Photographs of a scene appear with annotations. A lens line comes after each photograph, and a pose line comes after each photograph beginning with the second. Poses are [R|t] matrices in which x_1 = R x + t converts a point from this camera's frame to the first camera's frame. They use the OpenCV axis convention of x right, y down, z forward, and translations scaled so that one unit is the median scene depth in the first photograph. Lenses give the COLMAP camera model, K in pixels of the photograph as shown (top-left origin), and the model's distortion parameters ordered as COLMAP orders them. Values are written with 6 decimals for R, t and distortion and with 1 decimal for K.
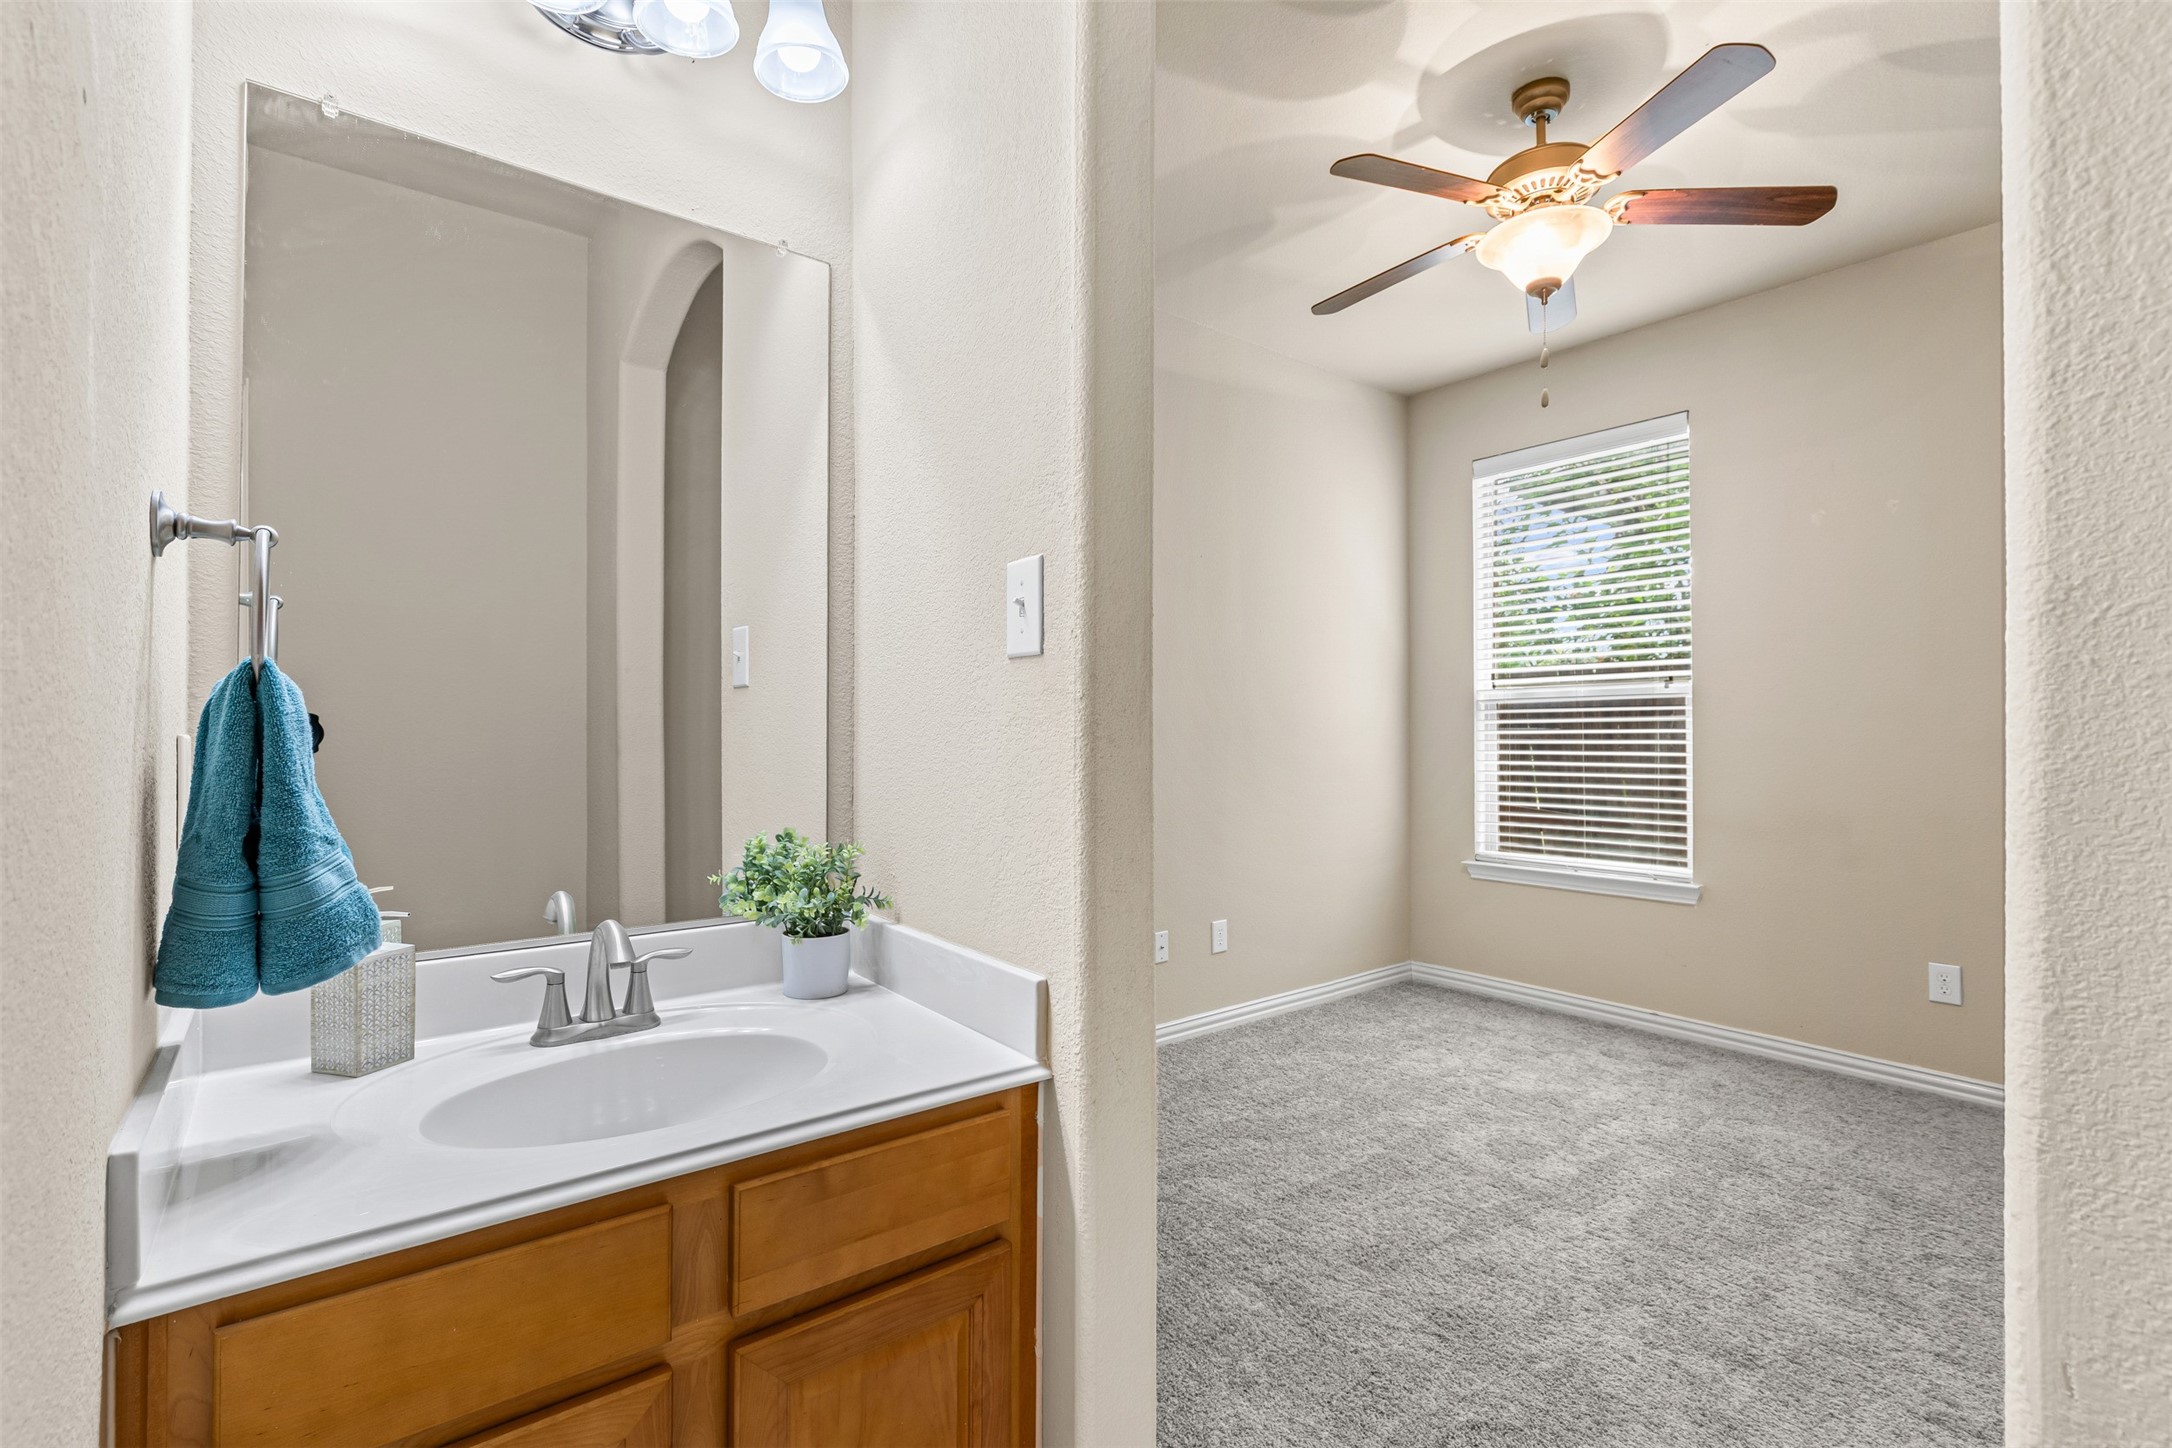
lens RADIAL K [[982.5, 0, 1081.6], [0, 982.5, 735.9], [0, 0, 1]] dist [0.003432, 0.000001]
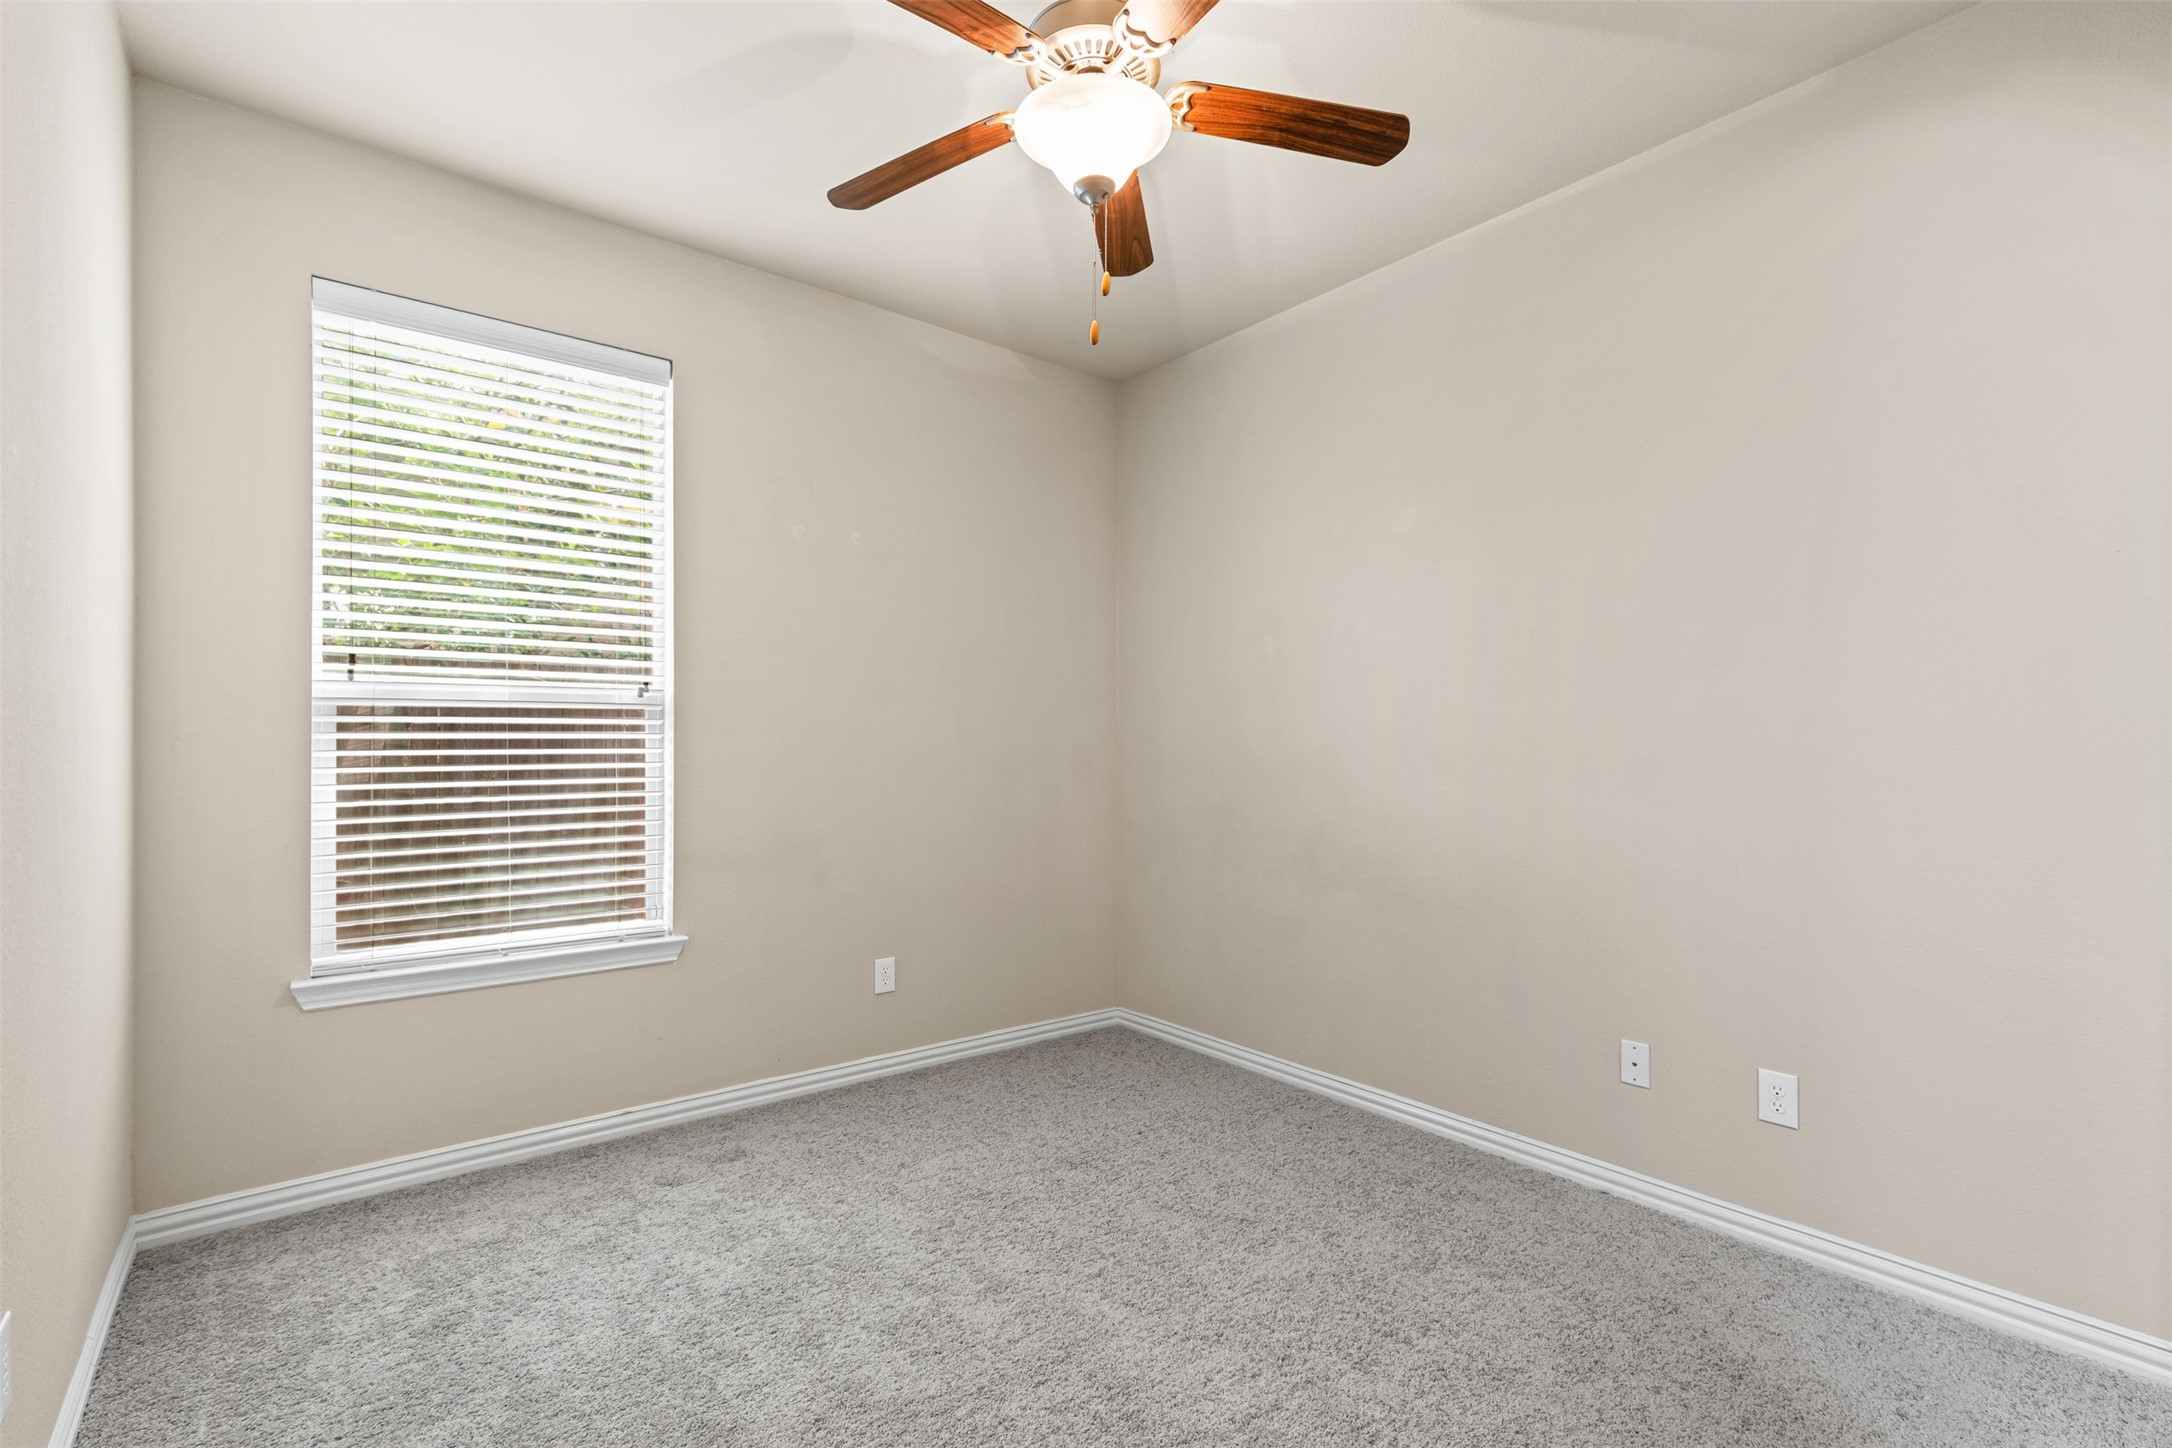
lens RADIAL K [[982.5, 0, 1081.6], [0, 982.5, 735.9], [0, 0, 1]] dist [0.003432, 0.000001]
pose [[-0.011803, 0.012351, 0.999854, -0.212119], [0.003506, 0.999918, -0.012310, -0.006441], [-0.999924, 0.003361, -0.011846, 0.661825]]
